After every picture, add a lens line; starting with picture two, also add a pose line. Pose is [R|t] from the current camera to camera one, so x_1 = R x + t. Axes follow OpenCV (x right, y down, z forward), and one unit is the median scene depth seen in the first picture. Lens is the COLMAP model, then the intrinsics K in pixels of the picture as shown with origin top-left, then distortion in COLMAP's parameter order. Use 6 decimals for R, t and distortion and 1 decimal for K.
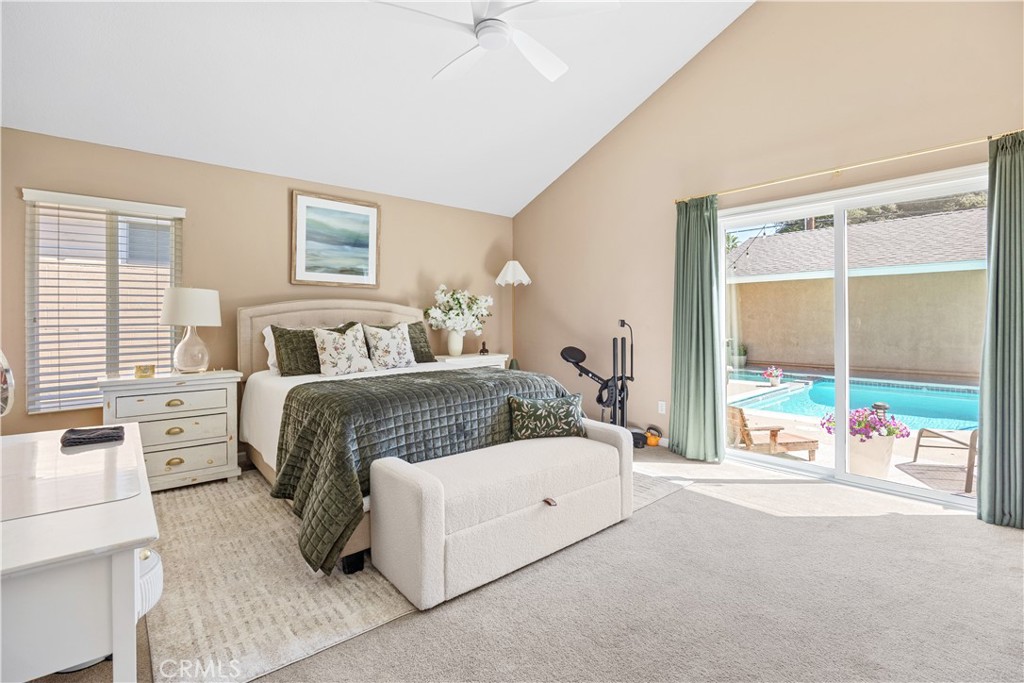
lens RADIAL K [[461.1, 0, 512.0], [0, 461.1, 341.5], [0, 0, 1]] dist [-0.000422, -0.000092]
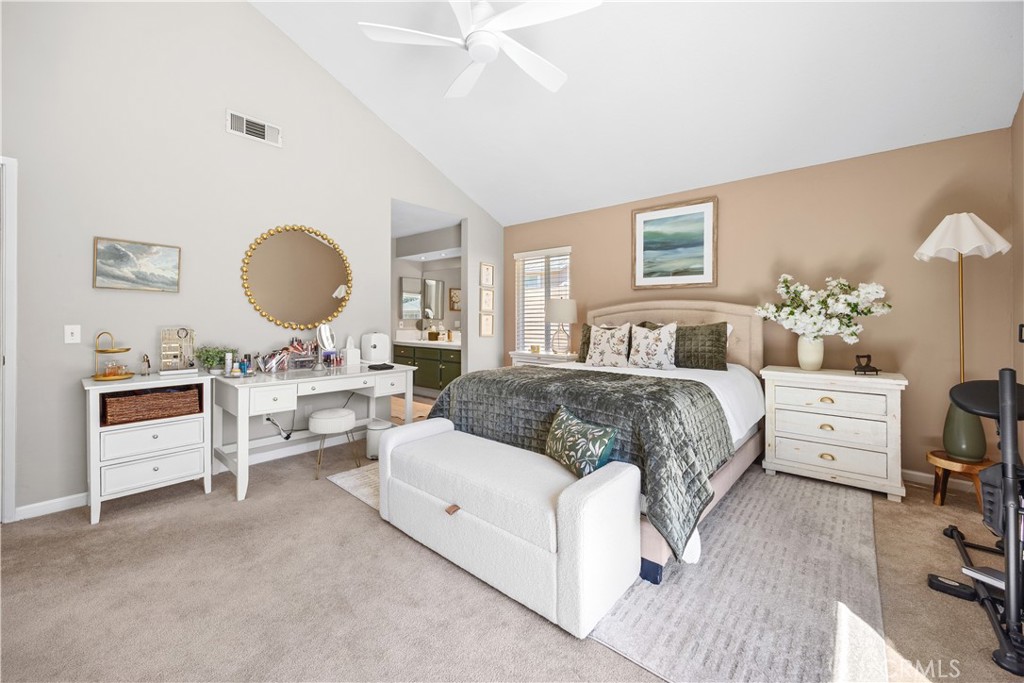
lens RADIAL K [[405.2, 0, 513.2], [0, 405.2, 323.4], [0, 0, 1]] dist [0.000111, 0.000025]
pose [[0.161746, 0.010354, -0.986778, 0.488666], [-0.056242, 0.998416, 0.001257, -0.020298], [0.985228, 0.055295, 0.162072, 0.509525]]
